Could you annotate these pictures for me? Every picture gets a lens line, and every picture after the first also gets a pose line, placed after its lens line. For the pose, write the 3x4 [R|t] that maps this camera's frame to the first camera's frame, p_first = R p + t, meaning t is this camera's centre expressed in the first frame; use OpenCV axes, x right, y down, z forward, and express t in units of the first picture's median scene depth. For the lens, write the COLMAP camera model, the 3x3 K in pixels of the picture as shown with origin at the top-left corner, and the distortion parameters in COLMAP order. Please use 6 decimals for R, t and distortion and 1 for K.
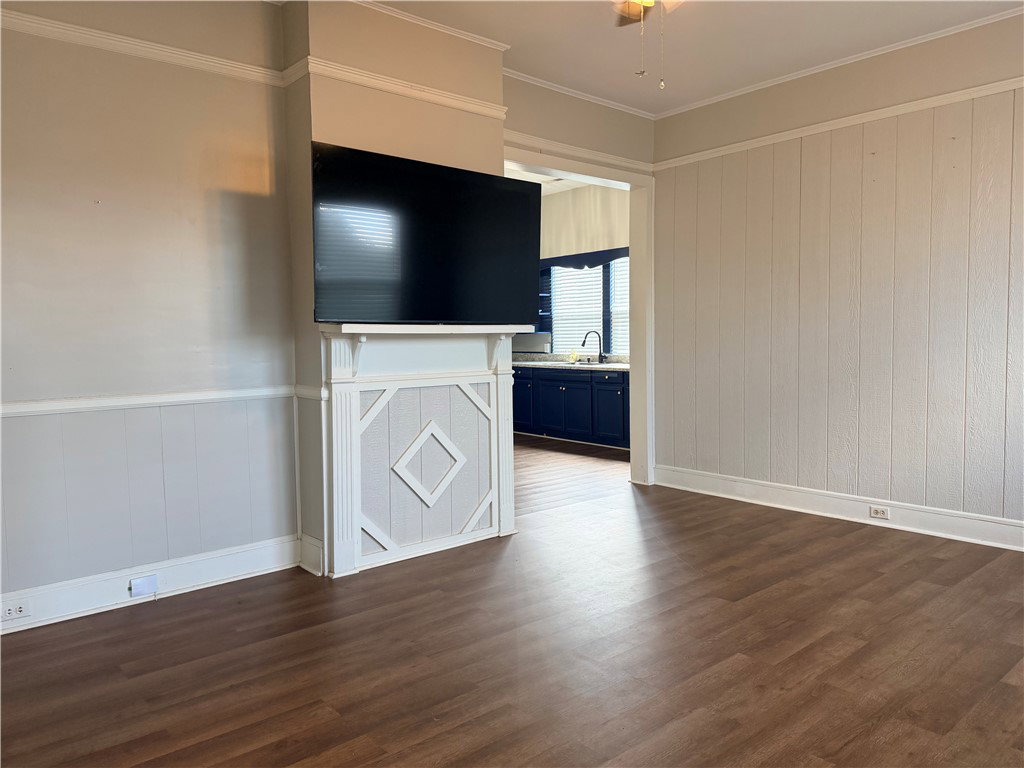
lens RADIAL K [[718.2, 0, 513.0], [0, 718.2, 371.3], [0, 0, 1]] dist [0.055111, -0.068698]
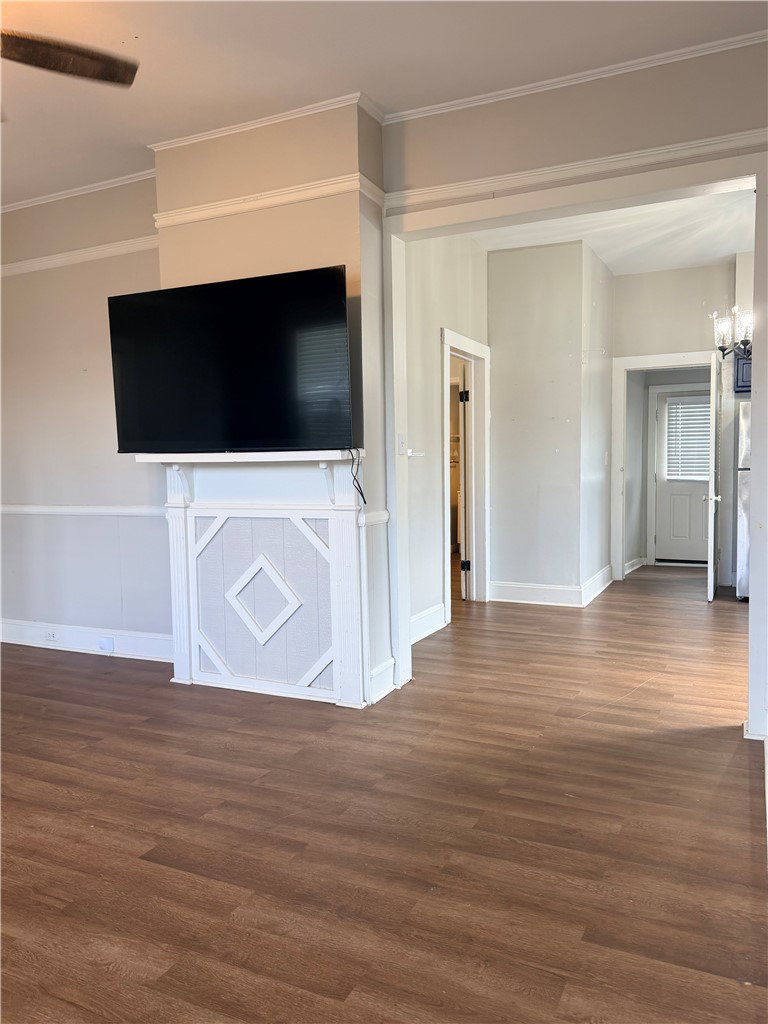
lens RADIAL K [[758.9, 0, 381.4], [0, 758.9, 507.0], [0, 0, 1]] dist [0.057685, -0.065603]
pose [[0.397653, 0.067513, -0.915049, 0.922514], [-0.030628, 0.997710, 0.060302, -0.061787], [0.917025, 0.004046, 0.398810, 0.806542]]
